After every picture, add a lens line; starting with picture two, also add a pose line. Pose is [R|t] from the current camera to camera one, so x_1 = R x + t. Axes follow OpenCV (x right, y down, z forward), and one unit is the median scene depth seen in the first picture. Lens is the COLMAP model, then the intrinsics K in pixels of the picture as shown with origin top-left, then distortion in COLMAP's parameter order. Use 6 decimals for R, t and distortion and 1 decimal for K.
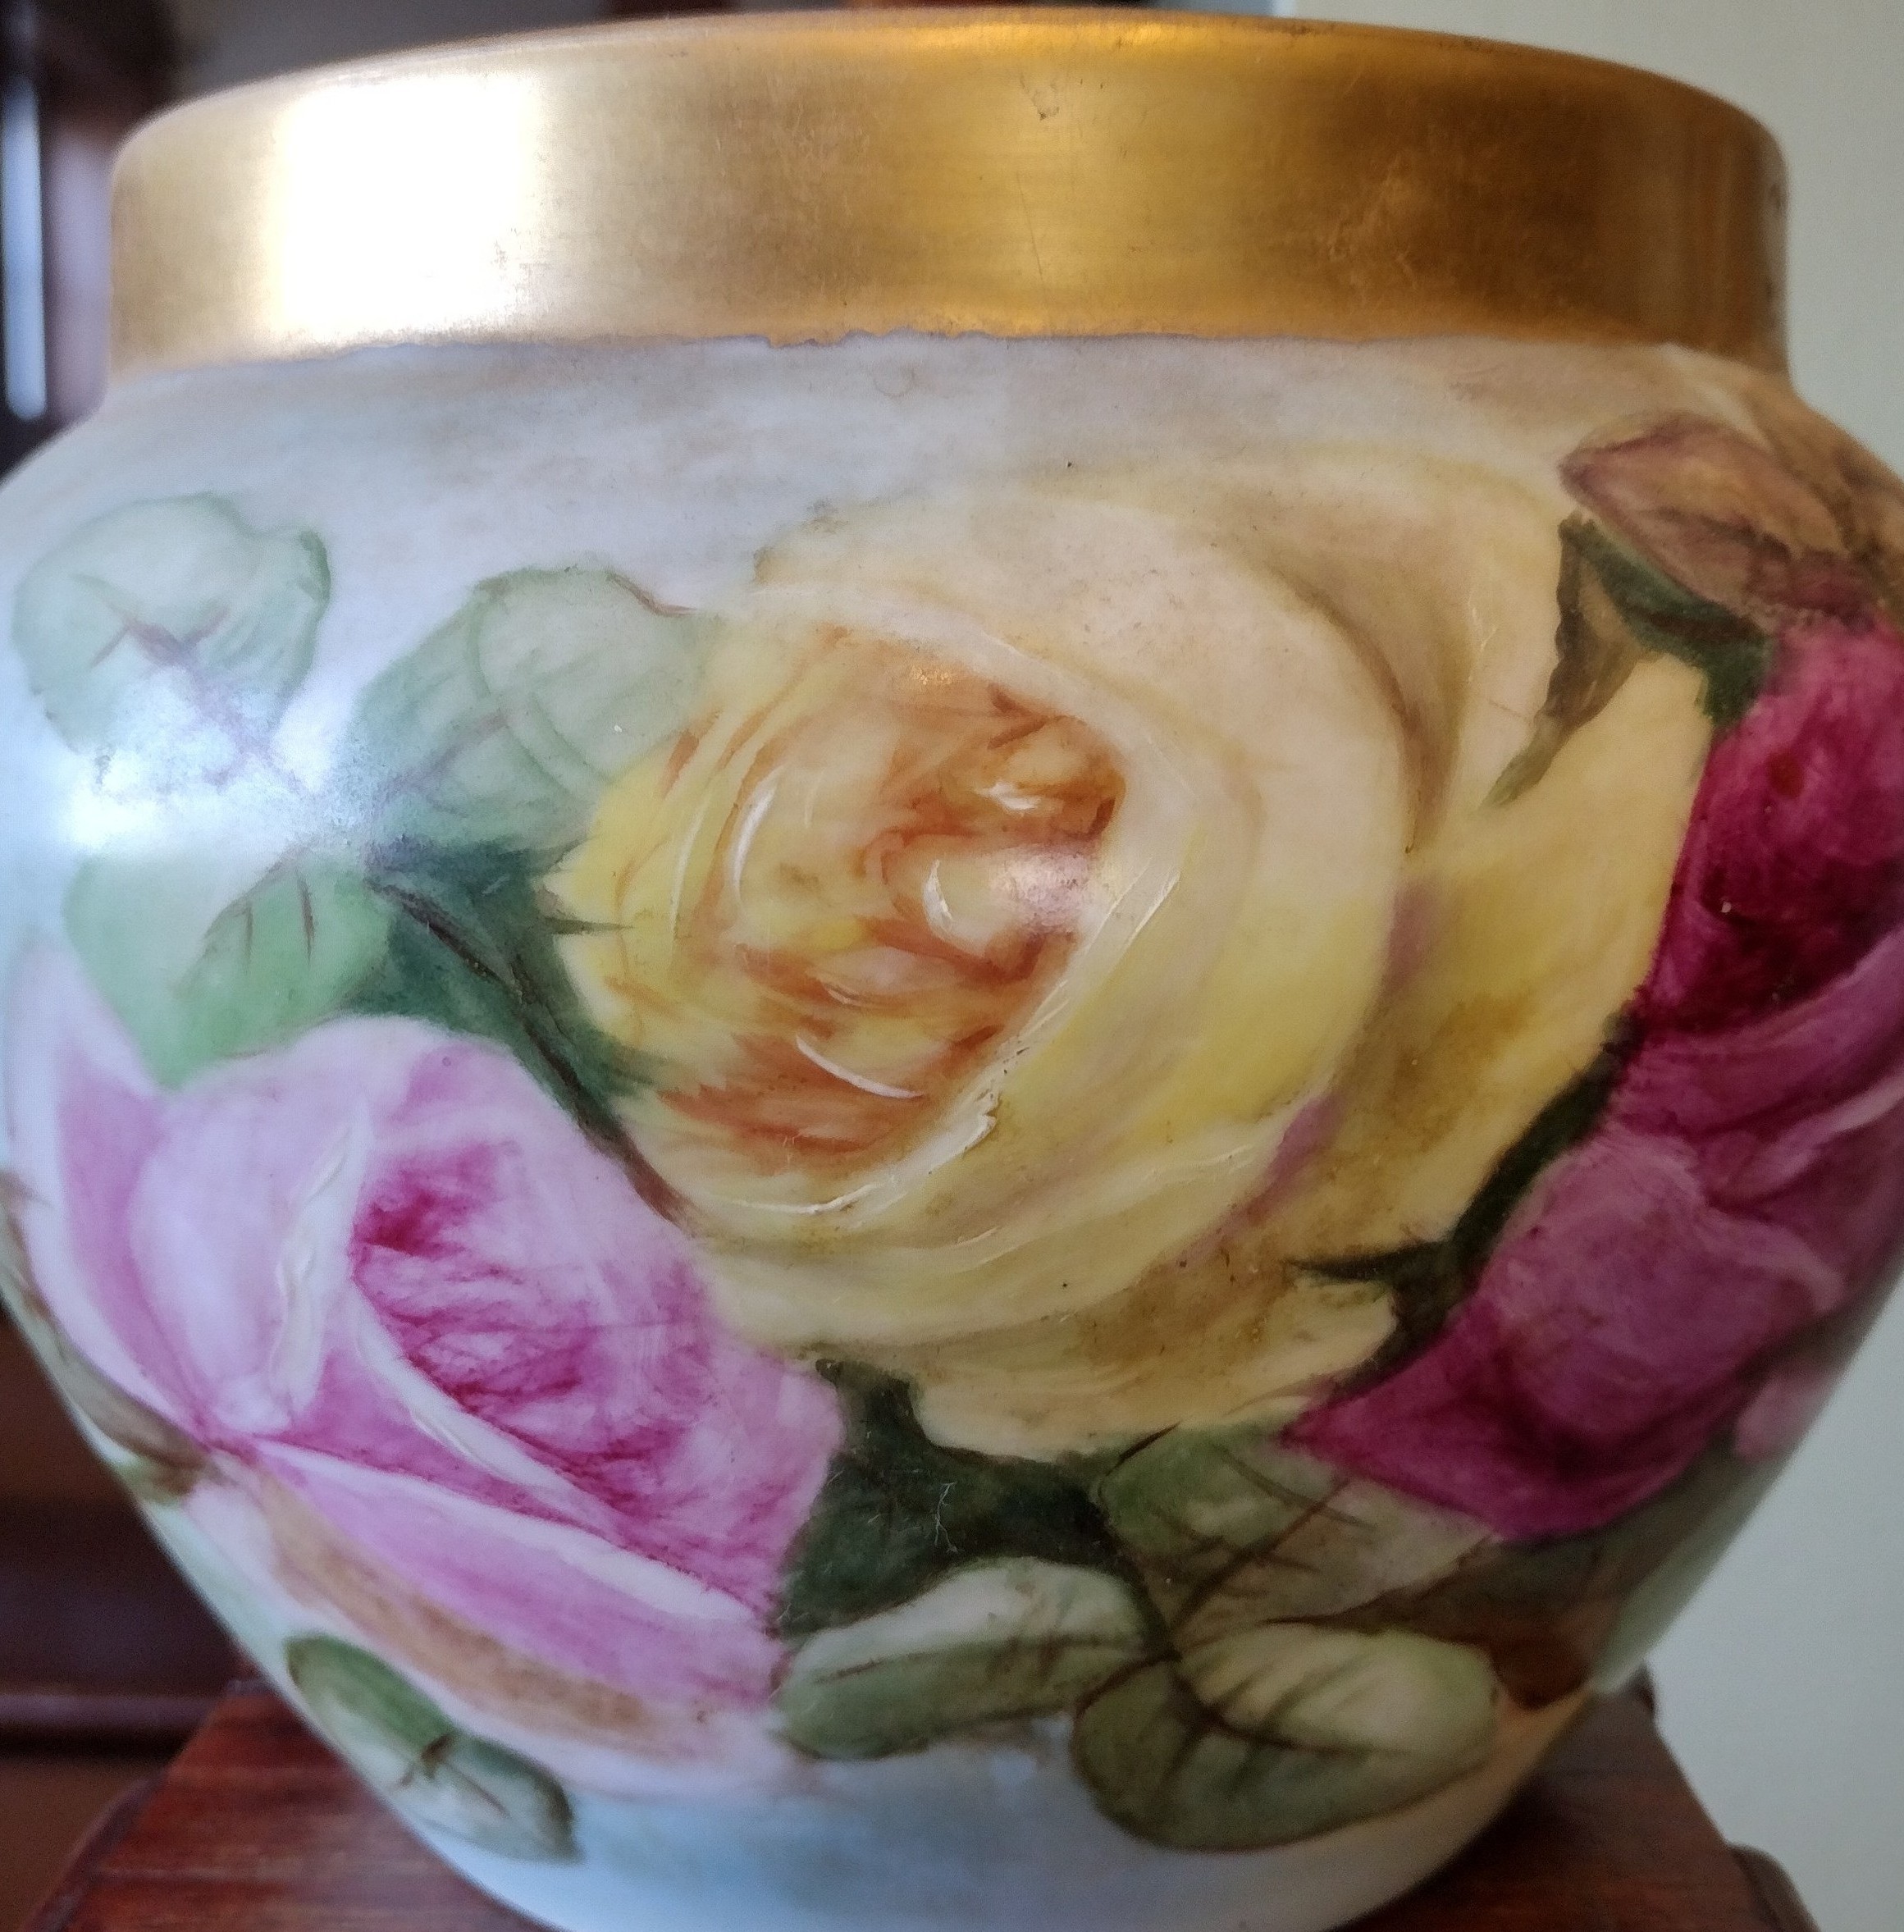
lens RADIAL K [[2084.6, 0, 952.2], [0, 2084.6, 967.0], [0, 0, 1]] dist [-0.000136, 0.000000]
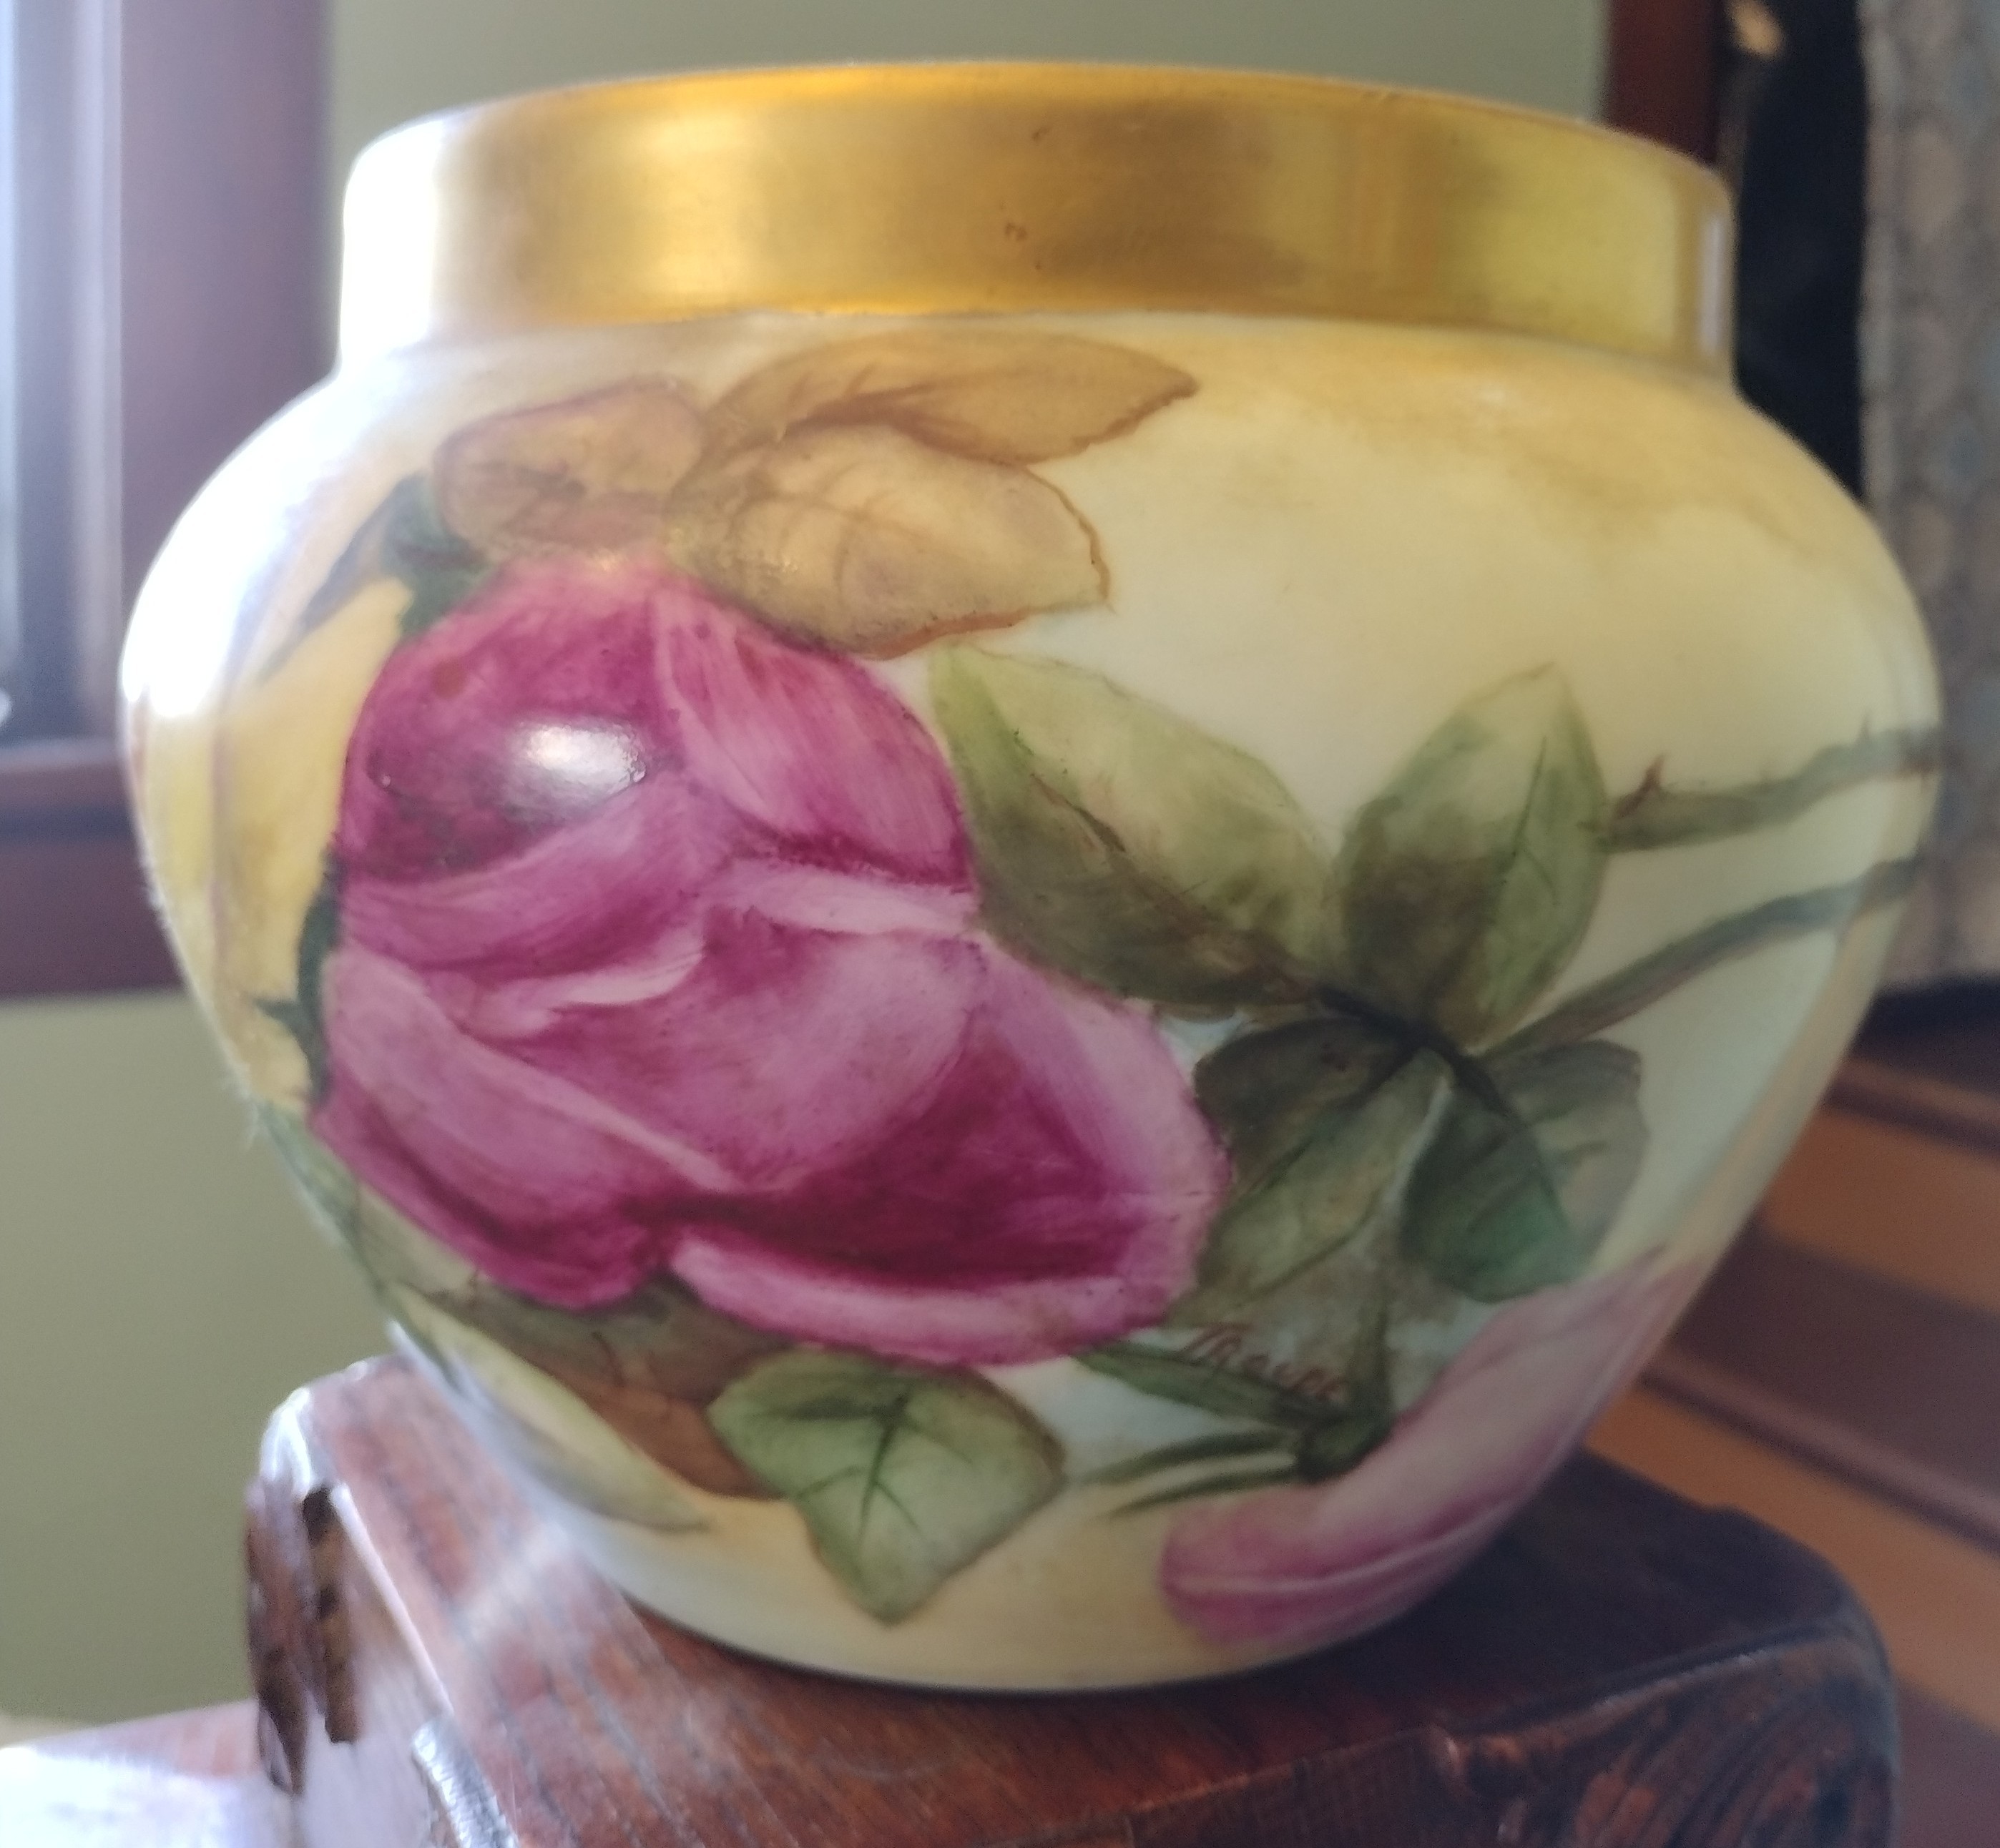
lens RADIAL K [[1801.9, 0, 1000.2], [0, 1801.9, 922.8], [0, 0, 1]] dist [-0.002101, 0.000000]
pose [[0.639400, 0.154704, -0.753149, 1.413429], [-0.146124, 0.986146, 0.078510, -0.081817], [0.754861, 0.059854, 0.653148, 0.568322]]
